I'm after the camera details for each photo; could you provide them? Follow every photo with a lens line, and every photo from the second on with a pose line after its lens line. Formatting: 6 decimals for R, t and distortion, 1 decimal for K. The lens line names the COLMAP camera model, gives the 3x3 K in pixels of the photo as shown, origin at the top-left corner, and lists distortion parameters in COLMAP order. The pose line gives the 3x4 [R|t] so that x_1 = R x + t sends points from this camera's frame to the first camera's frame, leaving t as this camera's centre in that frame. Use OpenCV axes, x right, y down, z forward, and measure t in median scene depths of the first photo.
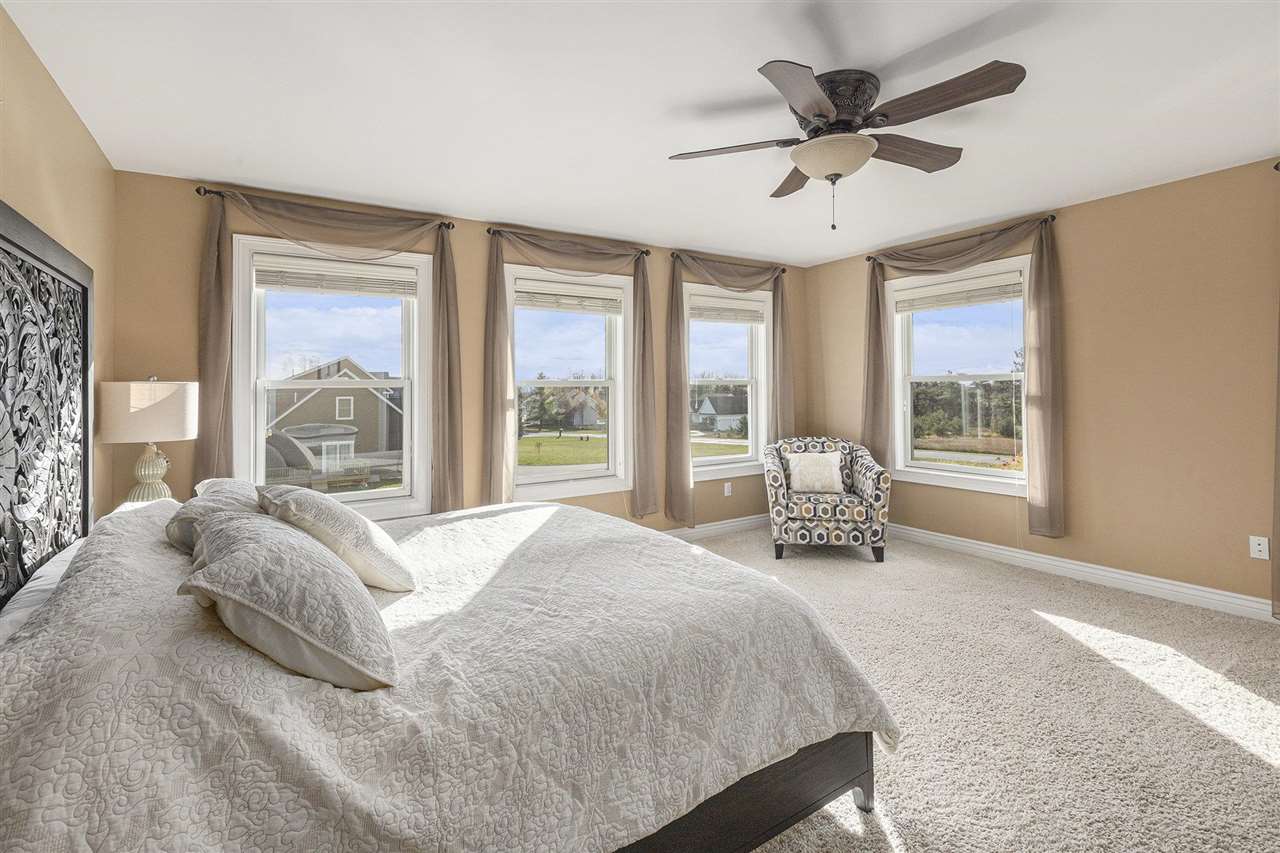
lens RADIAL K [[571.3, 0, 635.9], [0, 571.3, 380.6], [0, 0, 1]] dist [-0.024730, -0.000003]
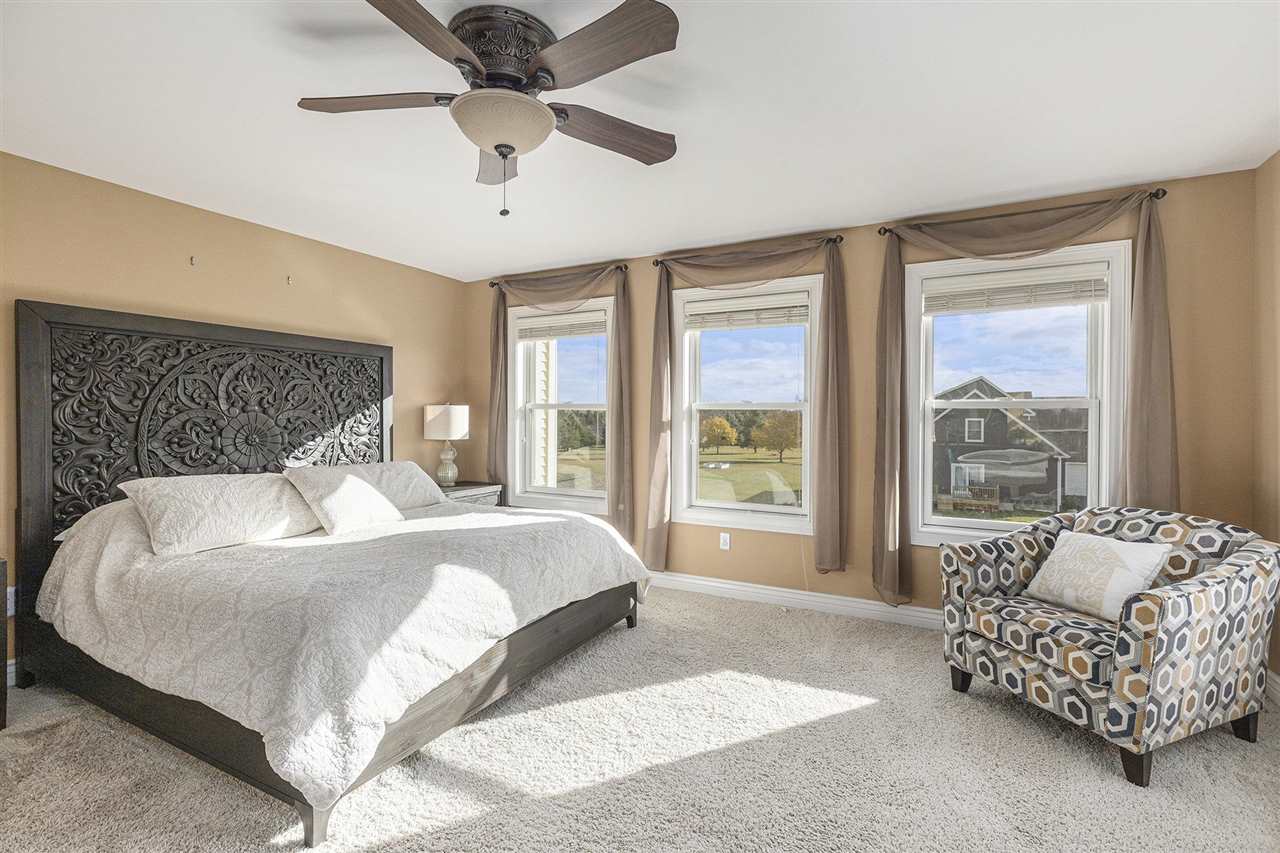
lens RADIAL K [[574.5, 0, 632.6], [0, 574.5, 418.3], [0, 0, 1]] dist [0.001325, -0.000284]
pose [[0.501091, 0.020311, -0.865156, 0.625332], [0.005323, 0.999633, 0.026551, -0.001112], [0.865378, -0.017910, 0.500799, 0.397717]]
